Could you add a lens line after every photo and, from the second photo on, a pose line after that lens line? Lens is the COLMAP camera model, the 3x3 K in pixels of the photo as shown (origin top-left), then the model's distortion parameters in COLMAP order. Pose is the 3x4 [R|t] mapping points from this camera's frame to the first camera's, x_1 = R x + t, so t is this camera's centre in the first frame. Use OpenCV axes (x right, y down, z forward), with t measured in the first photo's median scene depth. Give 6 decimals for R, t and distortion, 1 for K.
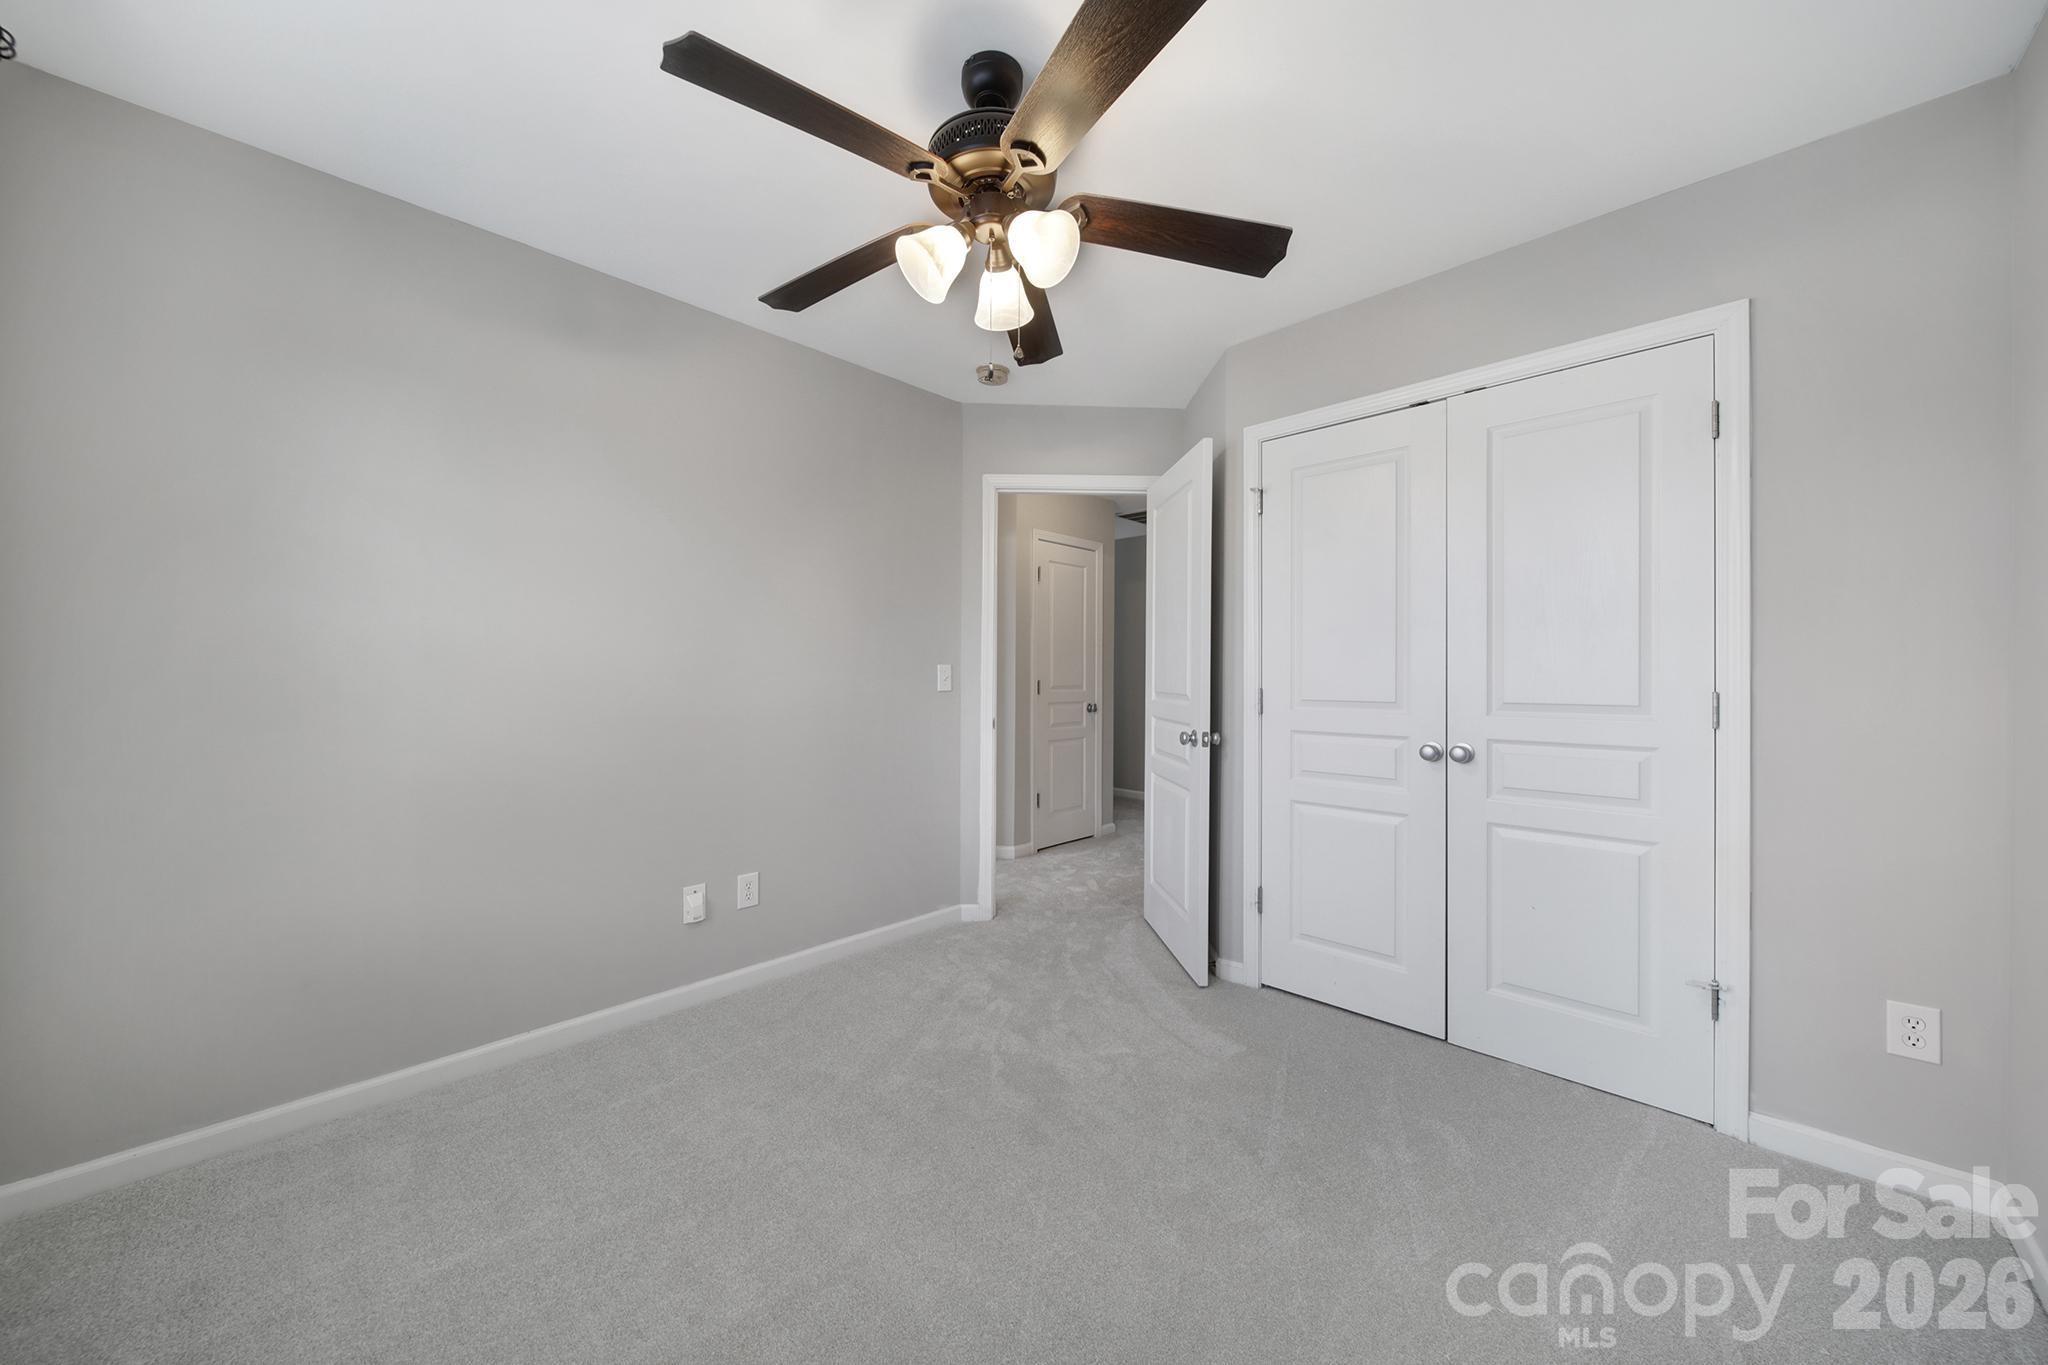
lens RADIAL K [[723.1, 0, 1026.6], [0, 723.1, 677.1], [0, 0, 1]] dist [-0.000907, -0.002229]
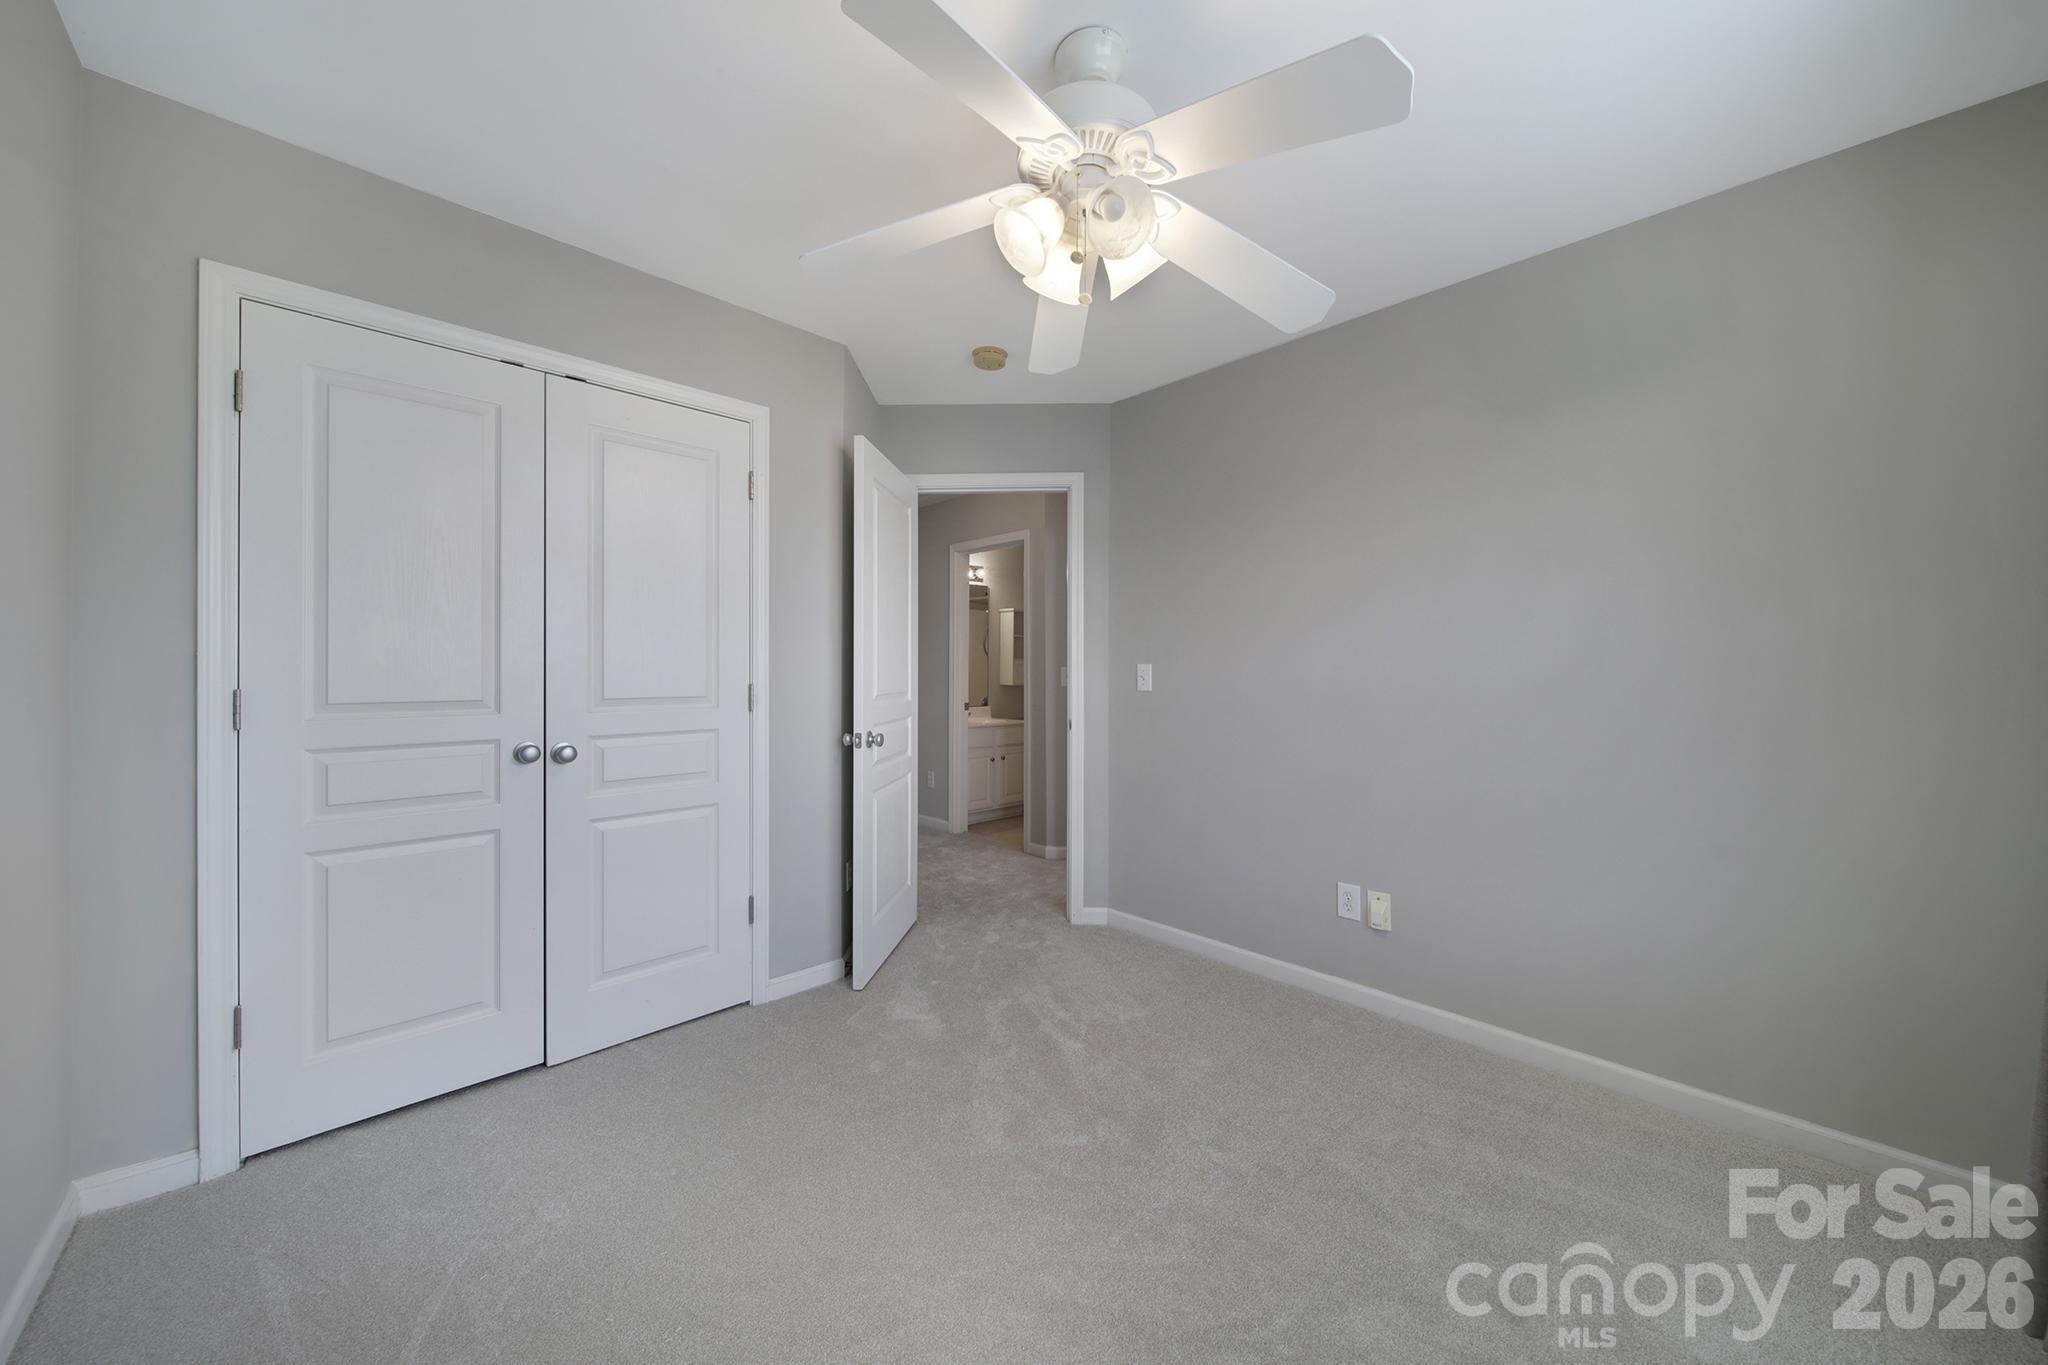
lens RADIAL K [[723.1, 0, 1026.6], [0, 723.1, 677.1], [0, 0, 1]] dist [-0.000907, -0.002229]
pose [[0.029662, -0.002116, 0.999558, -0.351022], [-0.004891, 0.999985, 0.002262, -0.000174], [-0.999548, -0.004956, 0.029651, 0.380458]]
